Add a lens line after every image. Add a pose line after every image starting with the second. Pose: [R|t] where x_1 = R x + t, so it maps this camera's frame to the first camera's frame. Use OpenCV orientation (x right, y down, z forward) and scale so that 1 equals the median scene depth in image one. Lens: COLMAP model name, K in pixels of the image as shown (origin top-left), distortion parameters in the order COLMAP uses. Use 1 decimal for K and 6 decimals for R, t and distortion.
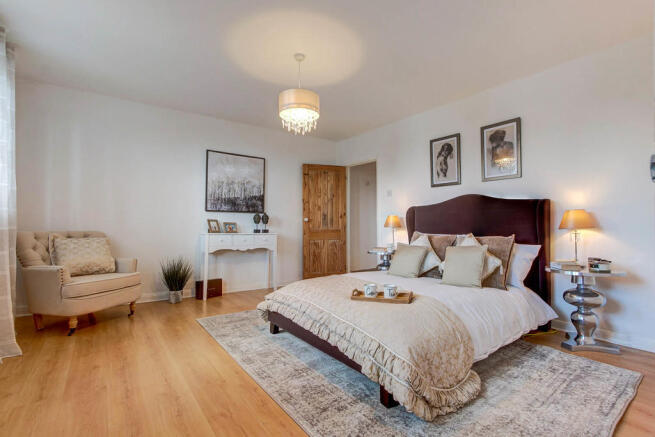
lens RADIAL K [[299.9, 0, 323.6], [0, 299.9, 217.2], [0, 0, 1]] dist [-0.011795, 0.000189]
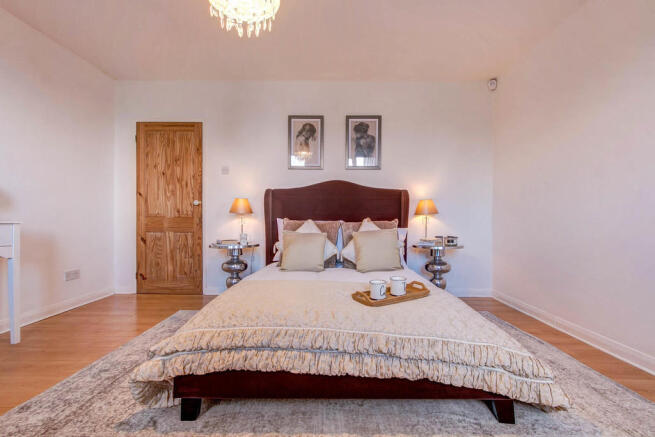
lens RADIAL K [[299.9, 0, 327.7], [0, 299.9, 222.6], [0, 0, 1]] dist [-0.011795, 0.000189]
pose [[0.601690, -0.005992, 0.798707, -0.344504], [-0.026296, 0.999281, 0.027307, 0.039671], [-0.798297, -0.037433, 0.601100, 0.442056]]
